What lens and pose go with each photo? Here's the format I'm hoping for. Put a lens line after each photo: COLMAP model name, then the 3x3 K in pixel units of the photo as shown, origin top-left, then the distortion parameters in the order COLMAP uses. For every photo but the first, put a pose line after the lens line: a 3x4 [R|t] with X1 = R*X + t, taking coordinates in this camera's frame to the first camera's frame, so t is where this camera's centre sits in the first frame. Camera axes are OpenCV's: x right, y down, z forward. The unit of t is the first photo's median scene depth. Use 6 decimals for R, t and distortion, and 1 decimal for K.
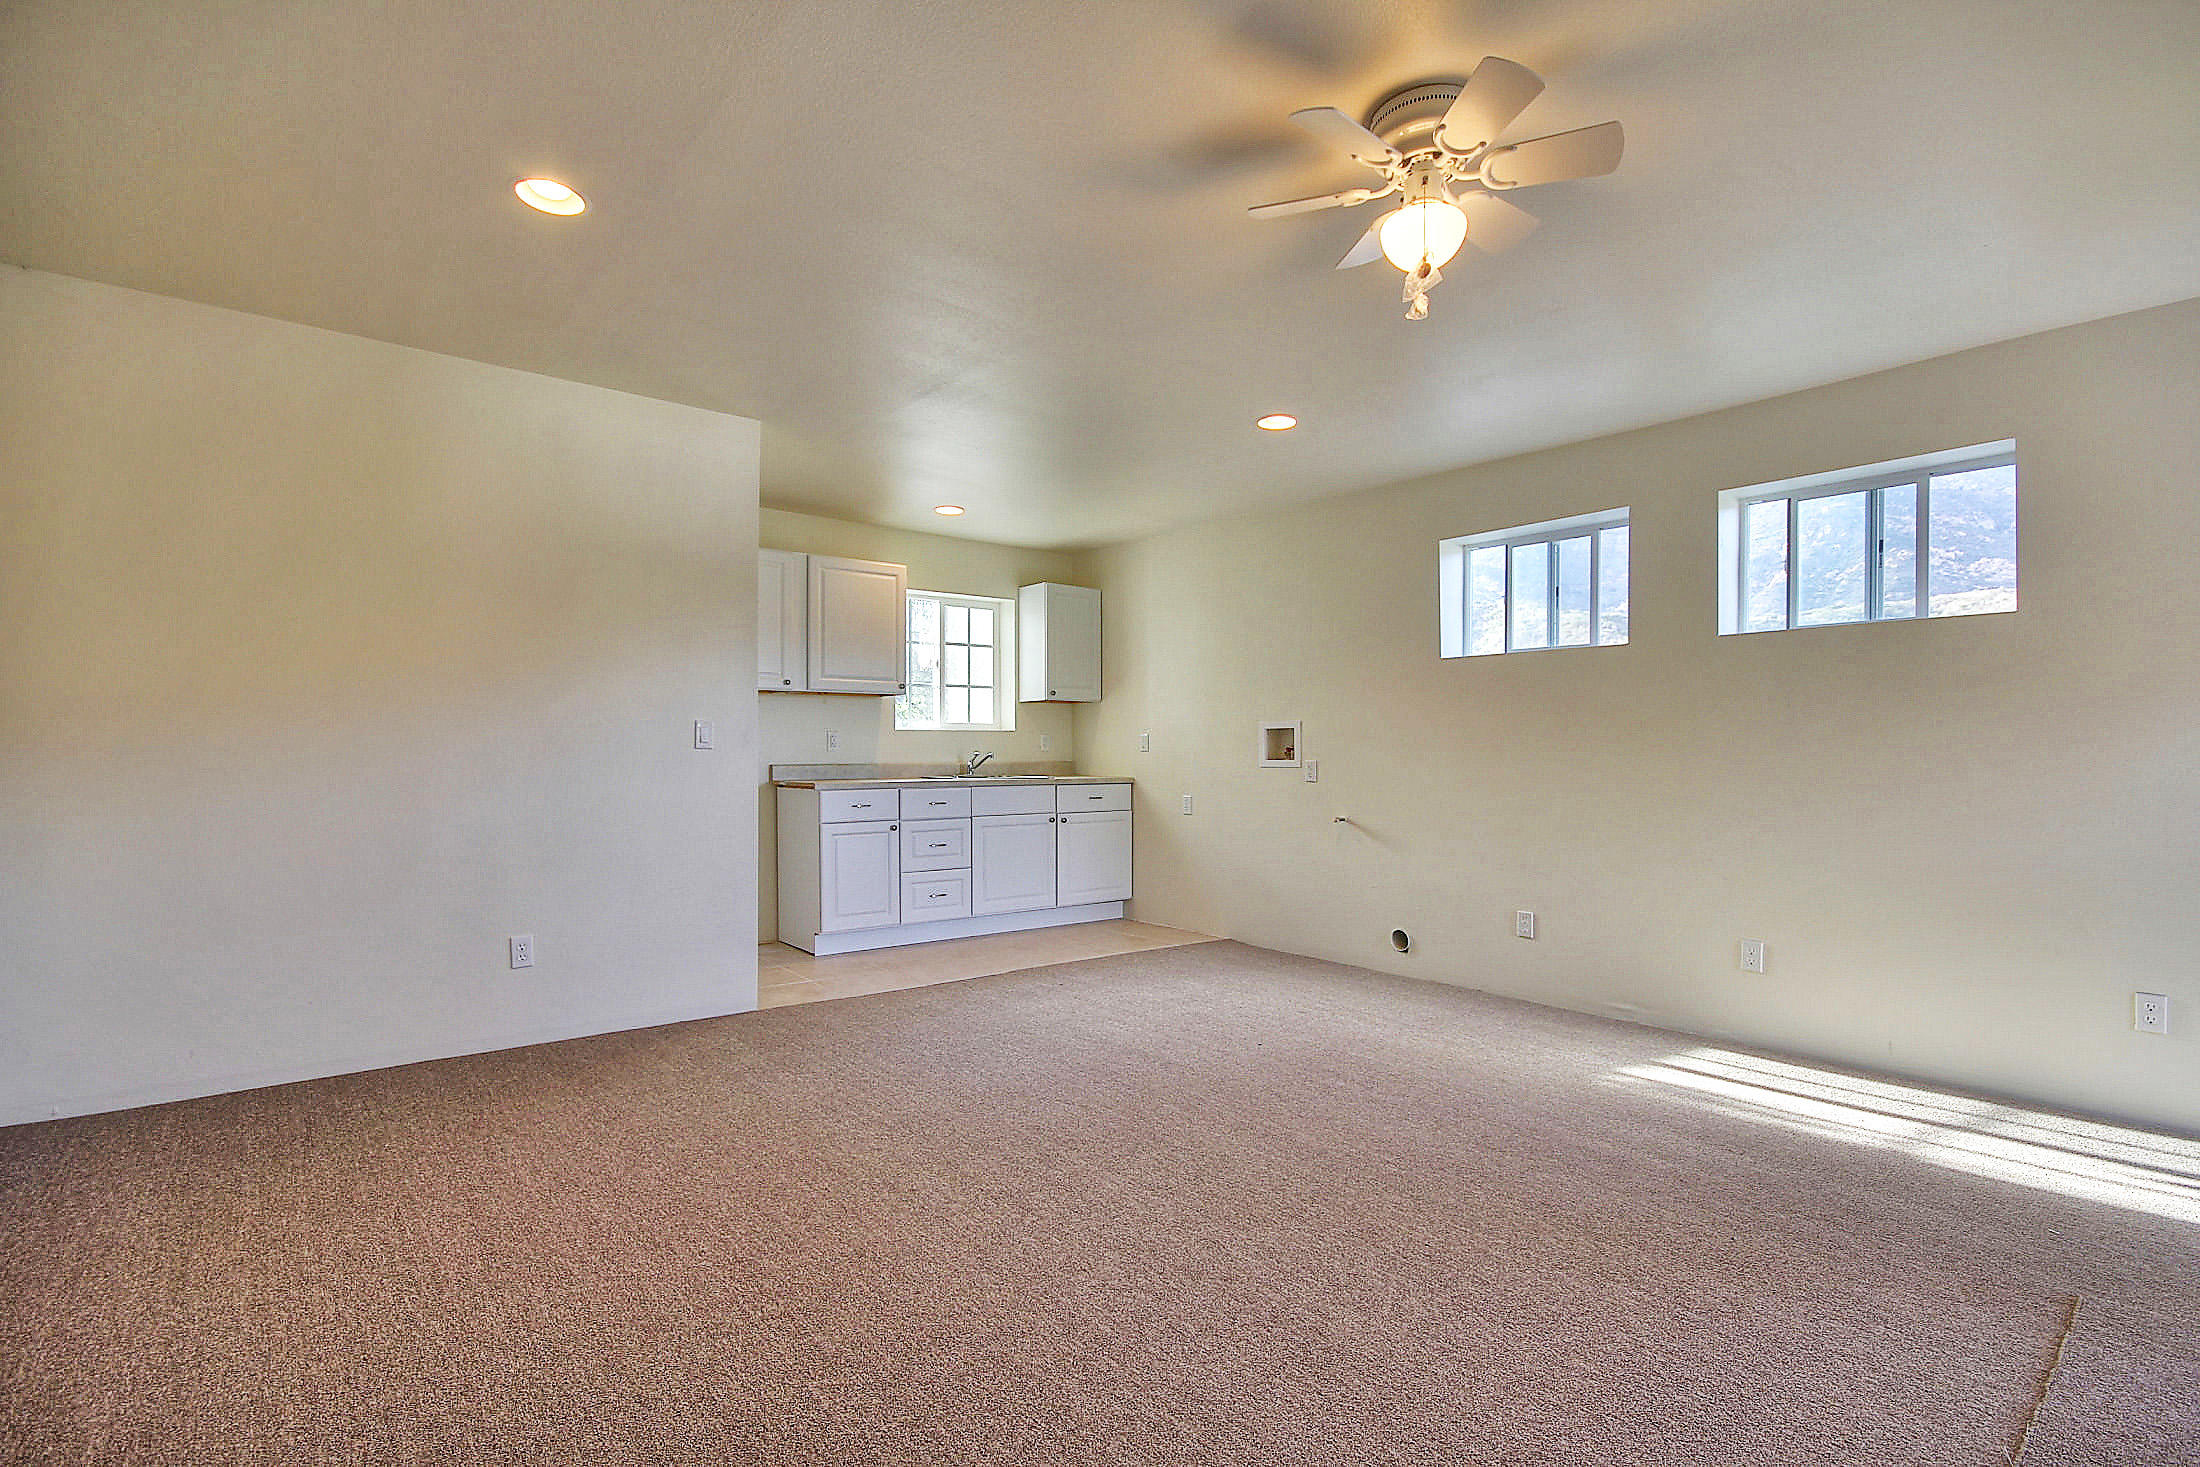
lens RADIAL K [[1024.3, 0, 1120.7], [0, 1024.3, 761.1], [0, 0, 1]] dist [-0.001751, -0.000228]
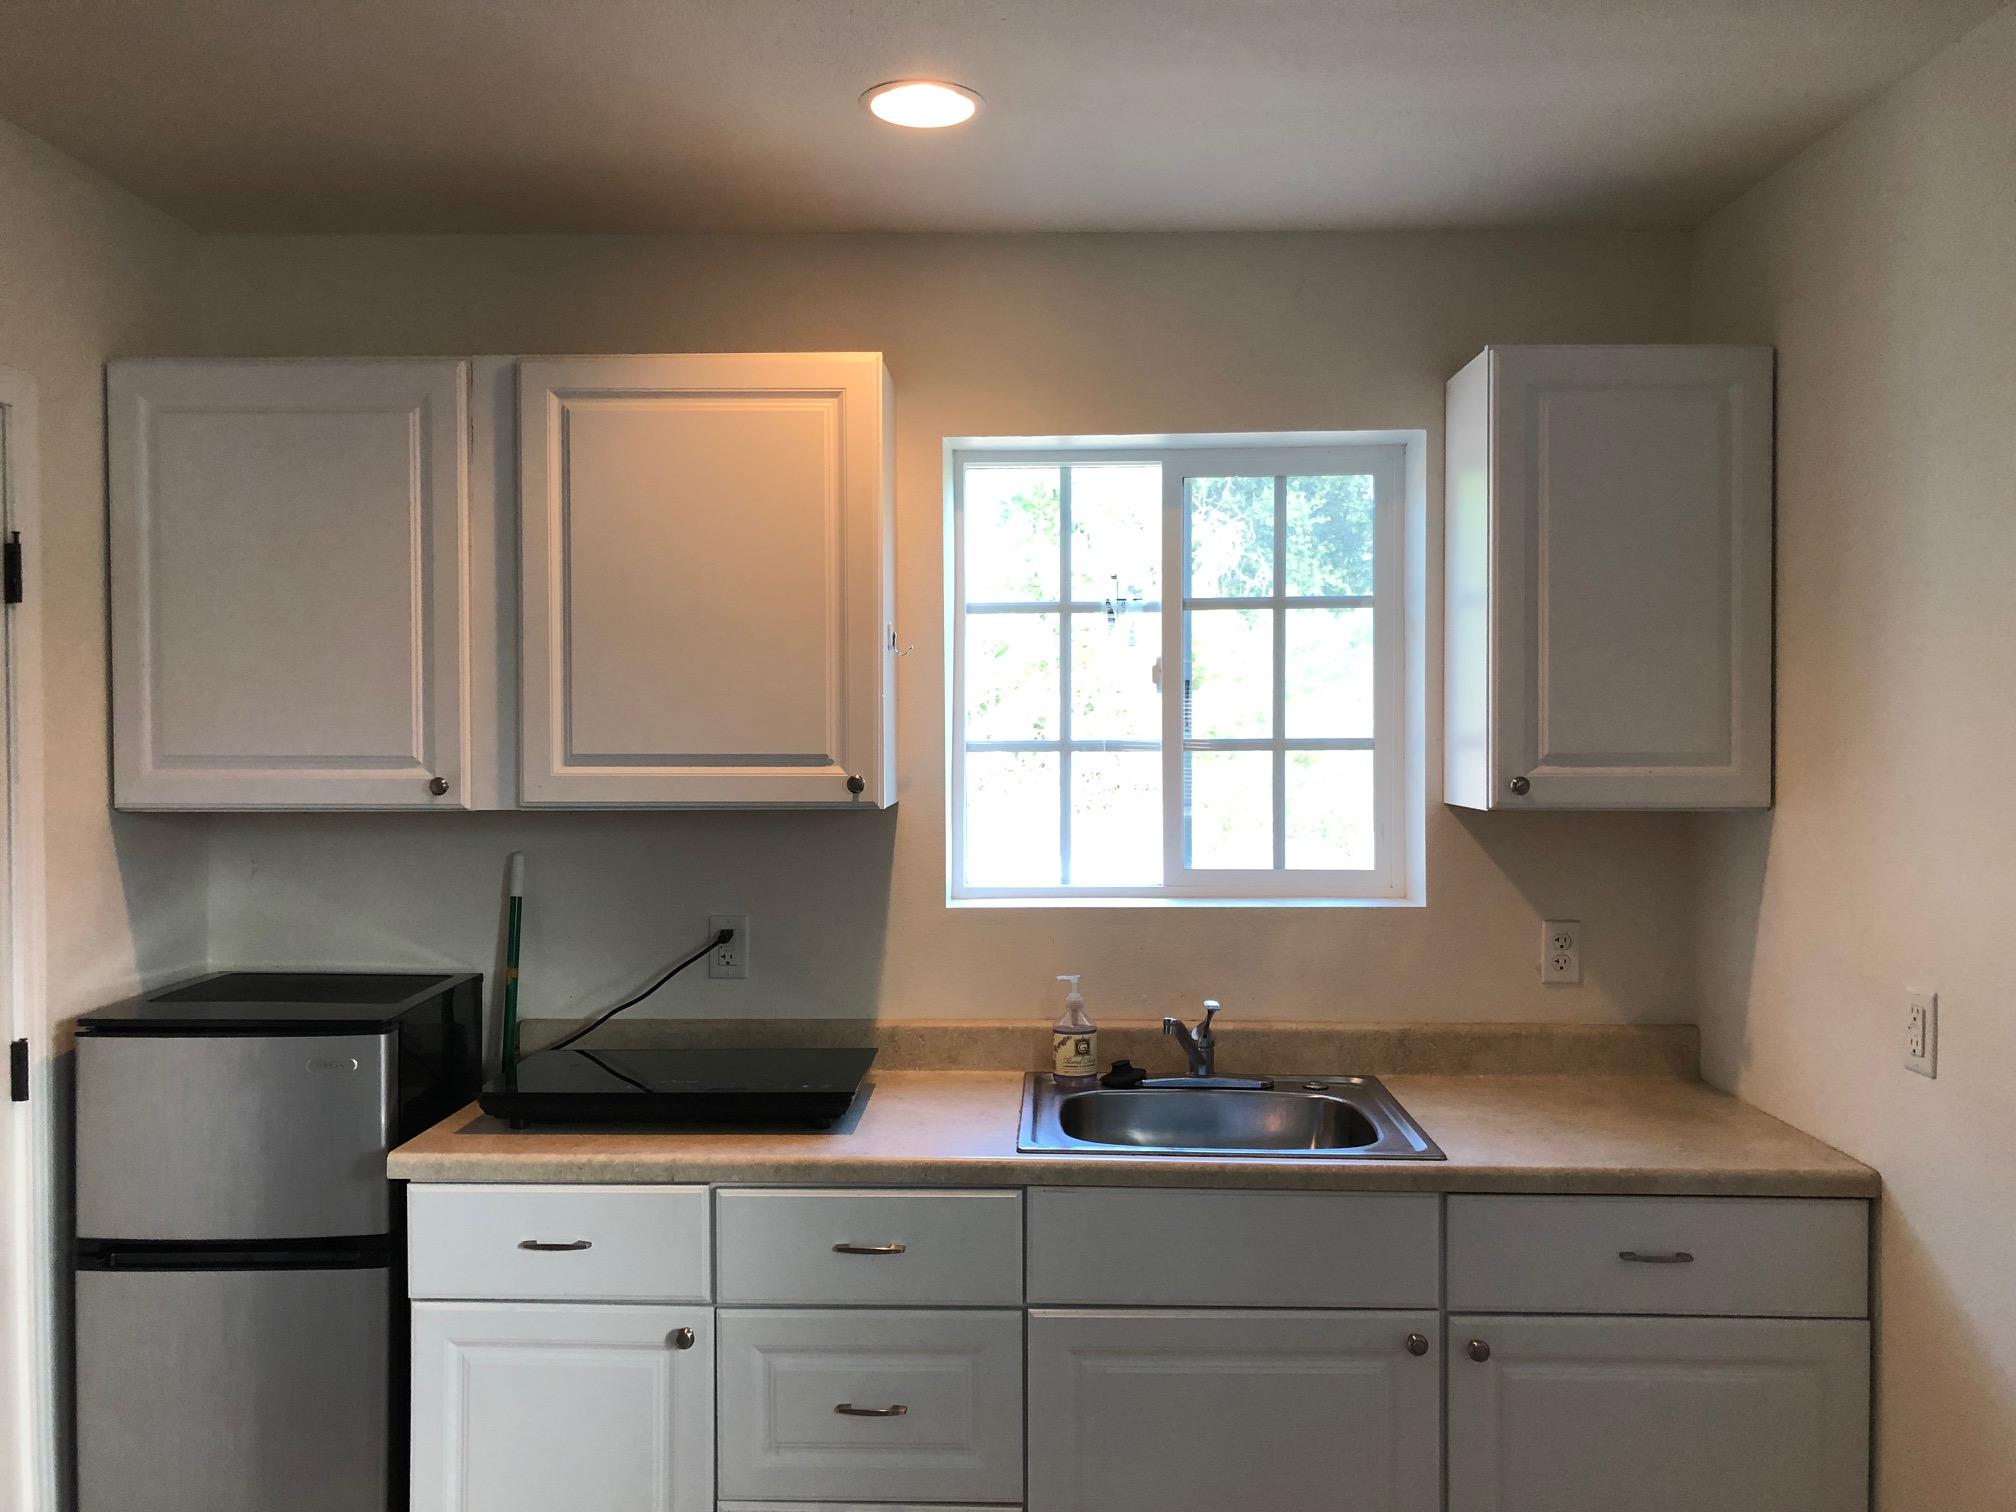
lens RADIAL K [[1623.6, 0, 1008.0], [0, 1623.6, 756.0], [0, 0, 1]] dist [0.001034, -0.001129]
pose [[0.751203, 0.022276, -0.659695, 0.101406], [-0.010088, 0.999701, 0.022270, -0.080838], [0.659994, -0.010074, 0.751204, 0.613045]]
